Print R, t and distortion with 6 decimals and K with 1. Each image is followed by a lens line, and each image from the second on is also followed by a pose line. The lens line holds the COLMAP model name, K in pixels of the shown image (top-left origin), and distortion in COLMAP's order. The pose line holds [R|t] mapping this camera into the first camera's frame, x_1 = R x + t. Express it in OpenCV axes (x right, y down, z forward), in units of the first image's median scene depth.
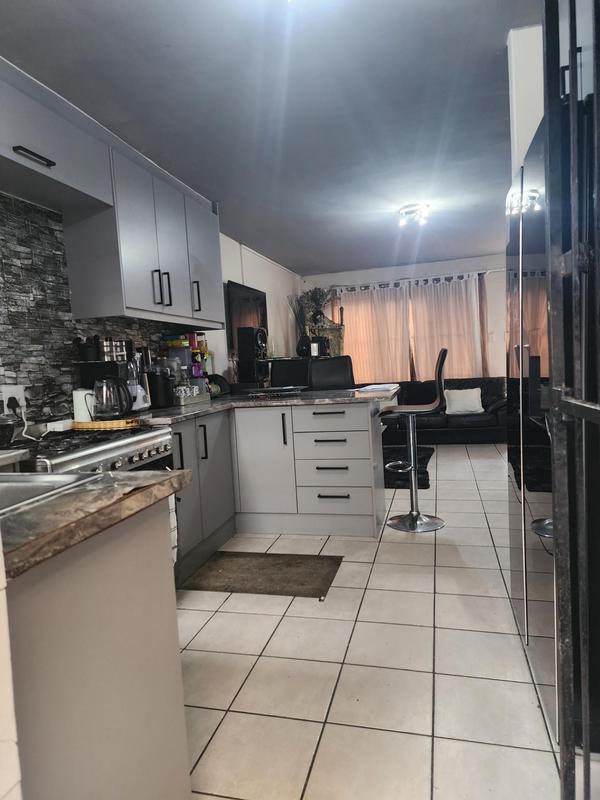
lens RADIAL K [[526.7, 0, 300.0], [0, 526.7, 400.0], [0, 0, 1]] dist [0.038009, -0.058097]
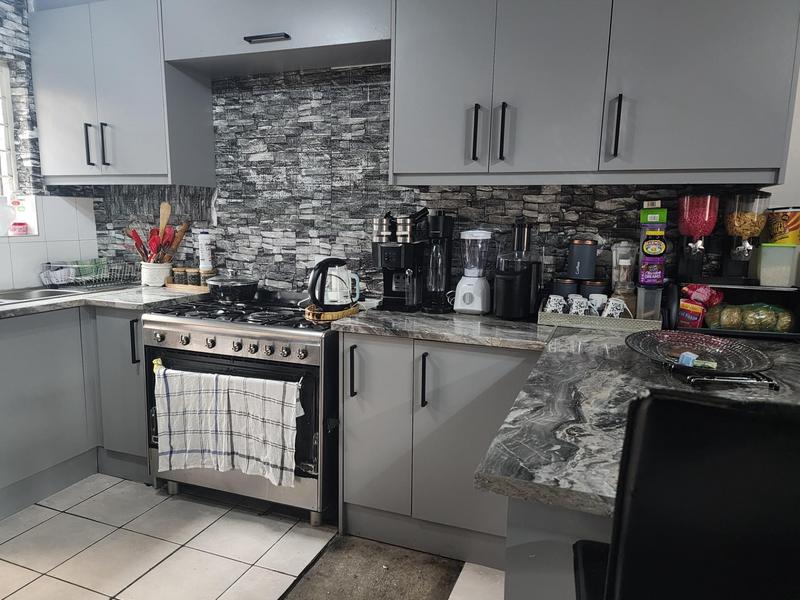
lens RADIAL K [[550.4, 0, 400.0], [0, 550.4, 300.0], [0, 0, 1]] dist [0.081539, -0.068394]
pose [[-0.119795, 0.205937, -0.971205, 0.541271], [-0.078650, 0.973207, 0.216063, -0.188808], [0.989678, 0.102269, -0.100388, 1.219082]]
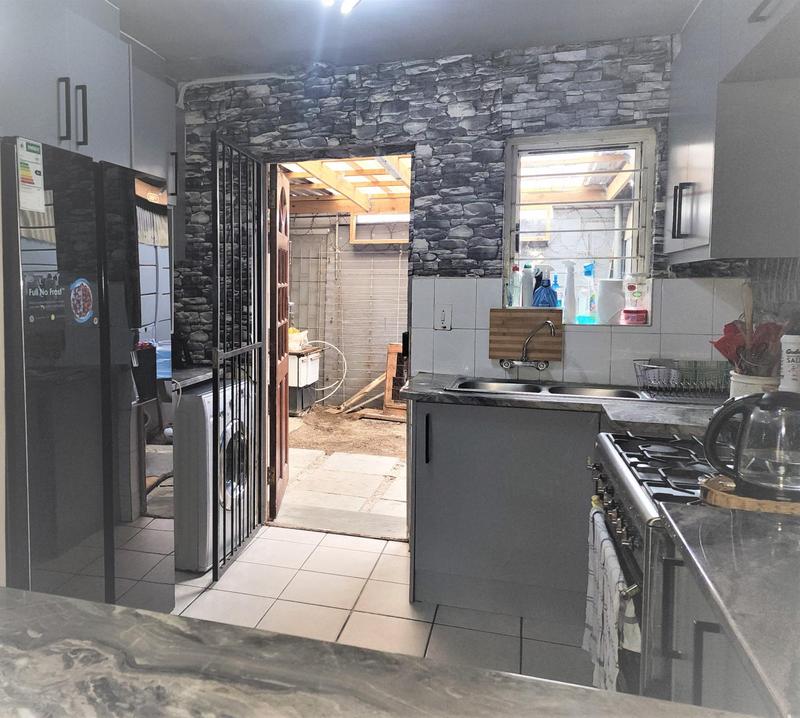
lens RADIAL K [[712.1, 0, 266.8], [0, 712.1, 333.6], [0, 0, 1]] dist [0.035569, -0.007040]
pose [[-0.996000, 0.051369, 0.073113, 0.026601], [0.061206, 0.988345, 0.139385, -0.208294], [-0.065101, 0.143302, -0.987535, 1.624996]]
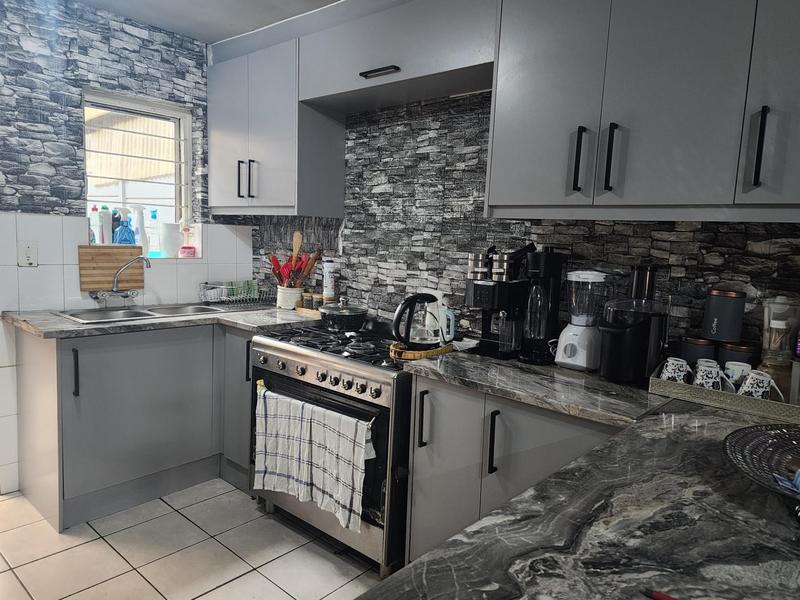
lens RADIAL K [[550.4, 0, 400.0], [0, 550.4, 300.0], [0, 0, 1]] dist [0.081539, -0.068394]
pose [[-0.456698, 0.141814, -0.878246, 0.425459], [-0.076948, 0.977216, 0.197809, -0.208847], [0.886288, 0.157919, -0.435381, 1.356133]]
